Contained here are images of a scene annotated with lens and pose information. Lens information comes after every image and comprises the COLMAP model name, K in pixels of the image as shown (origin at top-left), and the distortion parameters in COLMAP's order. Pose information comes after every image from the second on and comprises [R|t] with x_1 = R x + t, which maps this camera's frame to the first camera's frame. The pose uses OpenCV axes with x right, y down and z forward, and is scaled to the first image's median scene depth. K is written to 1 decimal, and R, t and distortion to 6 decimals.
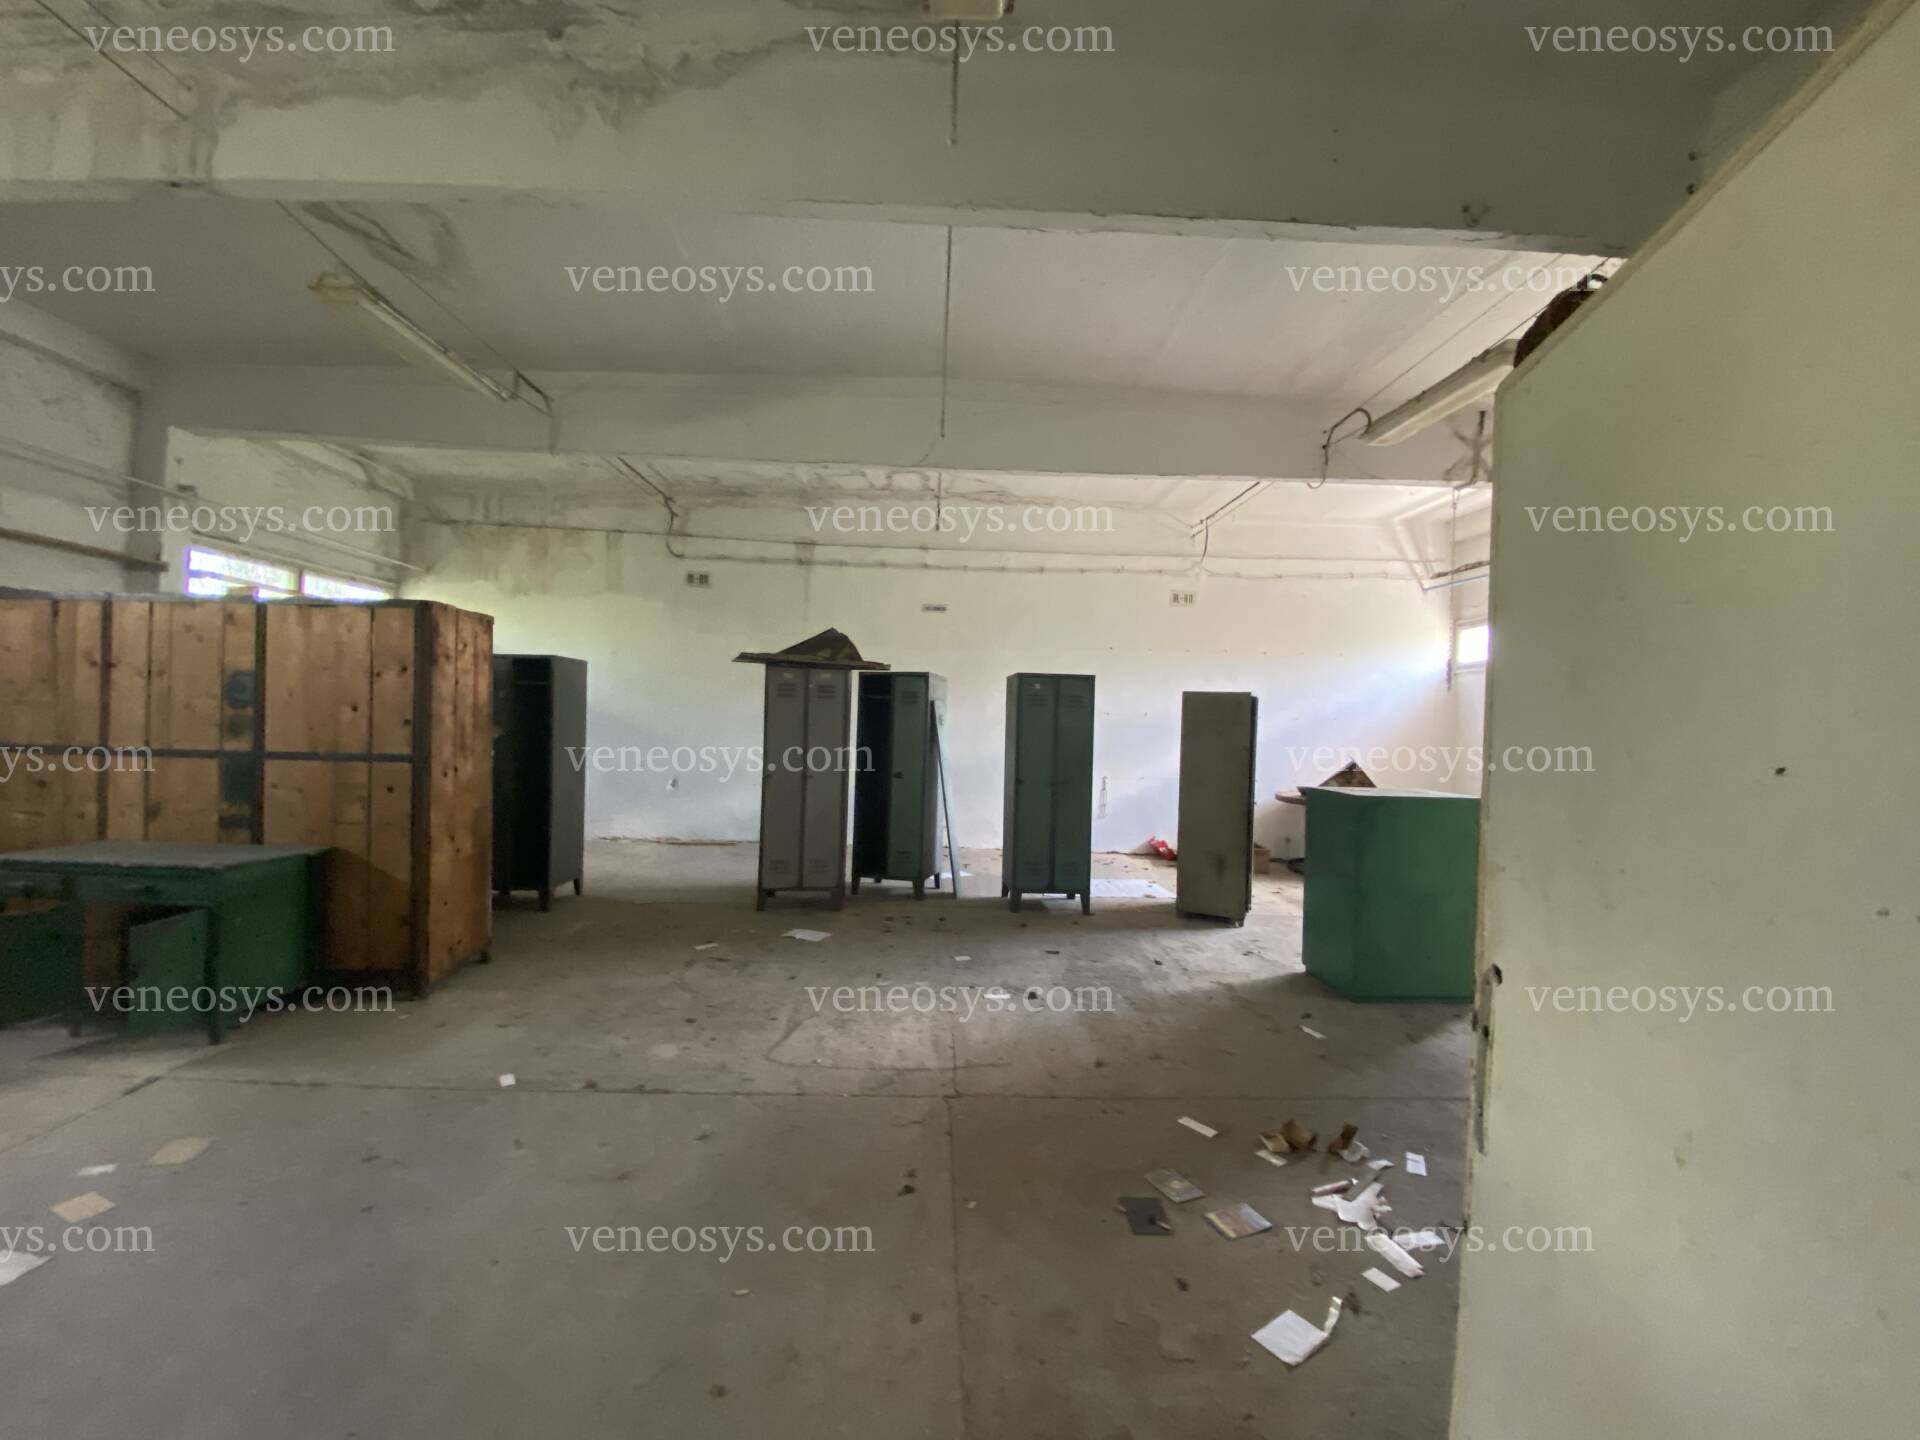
lens RADIAL K [[763.4, 0, 949.1], [0, 763.4, 721.2], [0, 0, 1]] dist [0.052388, -0.041474]
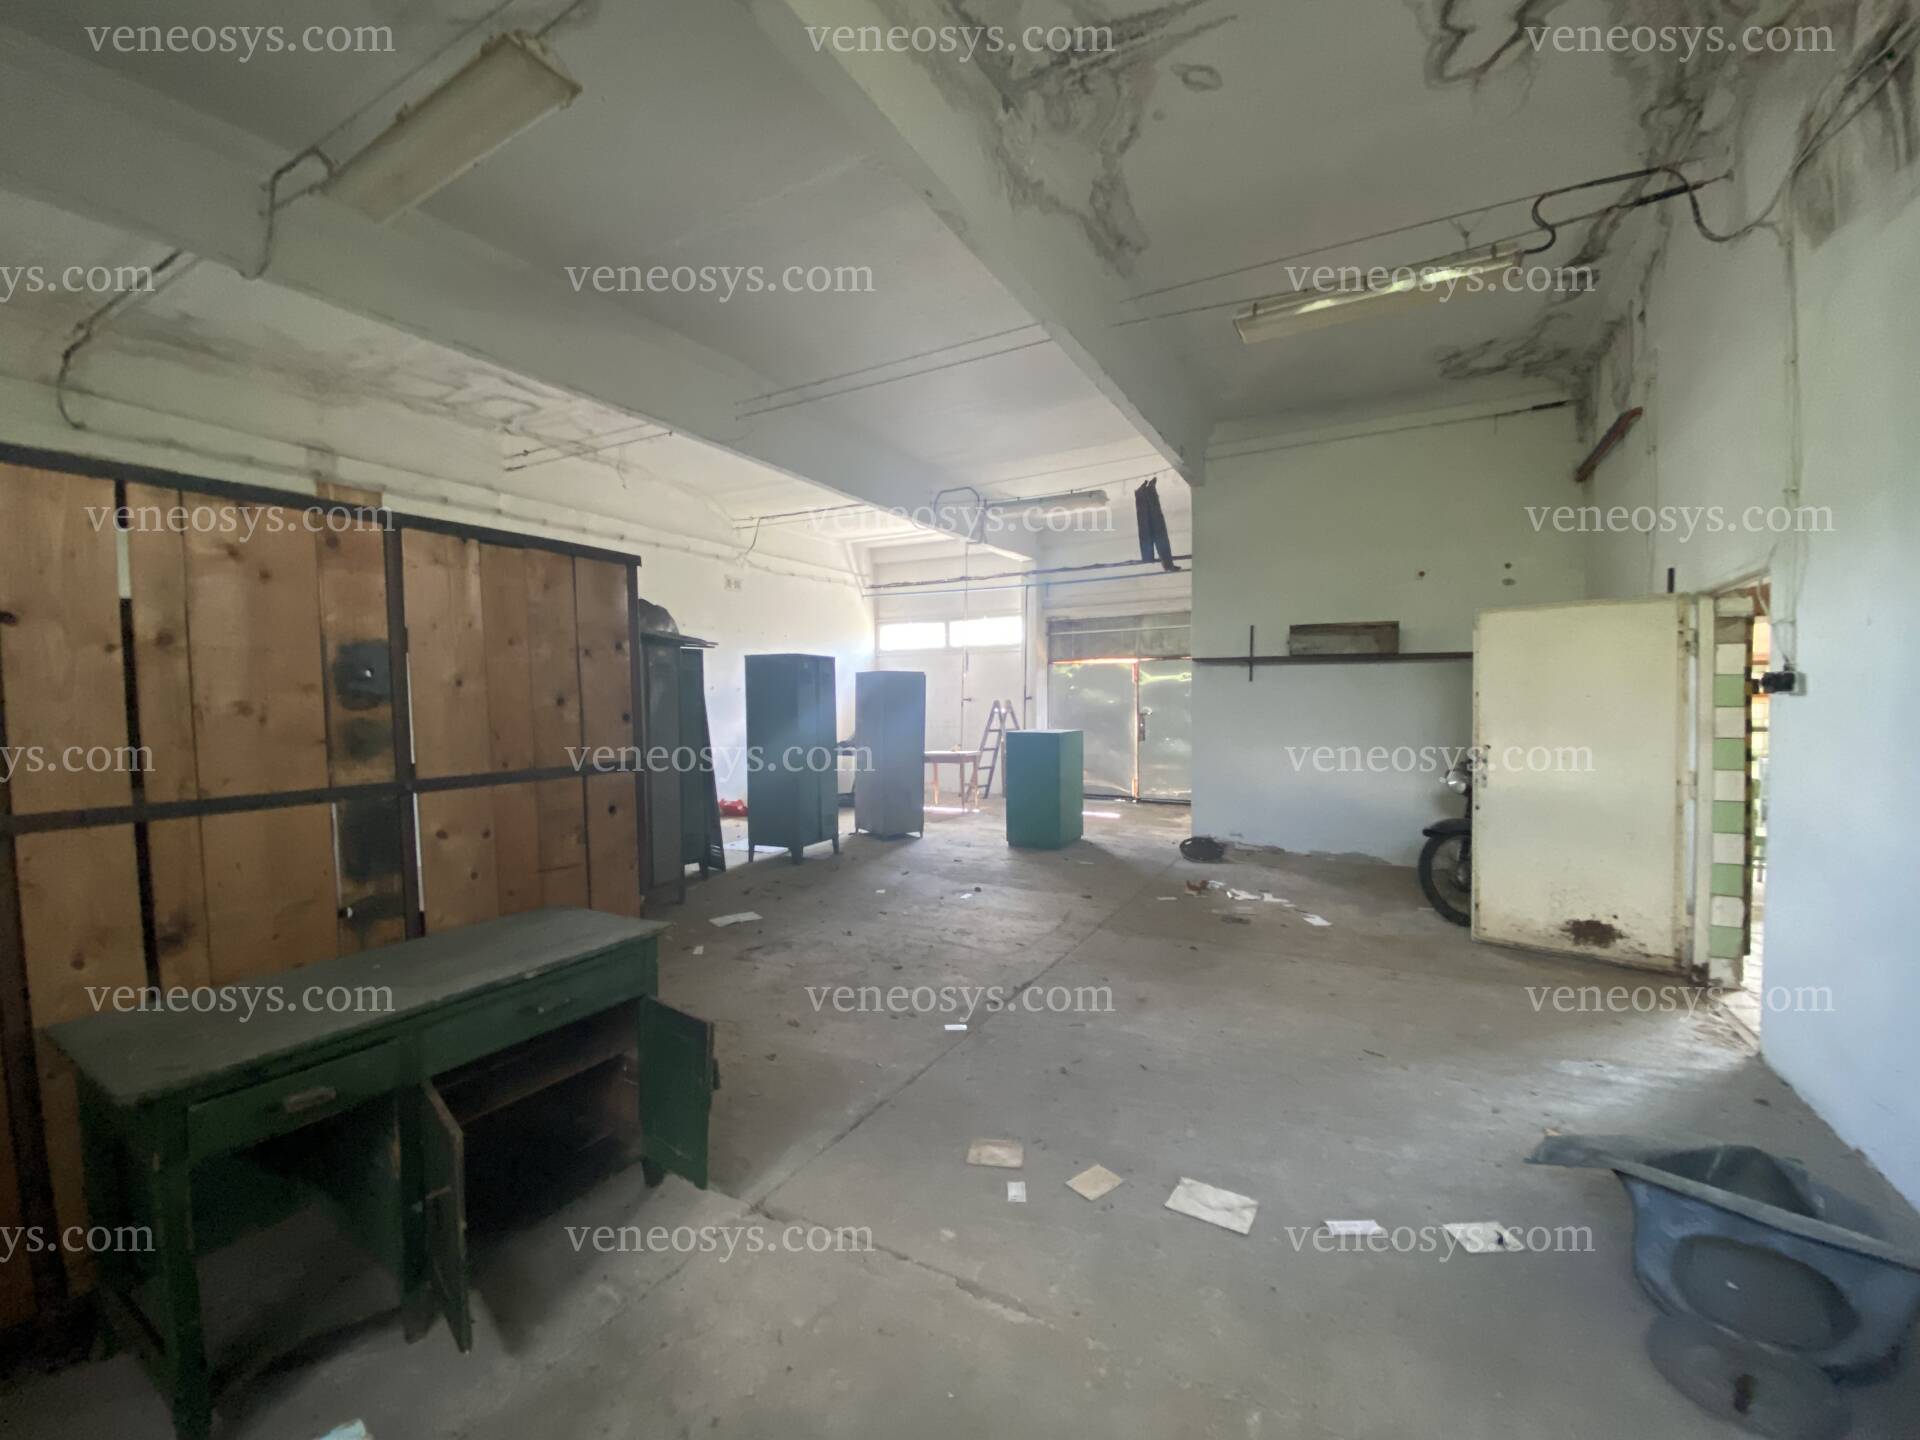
lens RADIAL K [[763.4, 0, 949.1], [0, 763.4, 721.2], [0, 0, 1]] dist [0.052388, -0.041474]
pose [[0.512576, -0.054552, 0.856907, -1.177610], [0.017772, 0.998440, 0.052932, -0.029439], [-0.858458, -0.011903, 0.512745, 0.347606]]
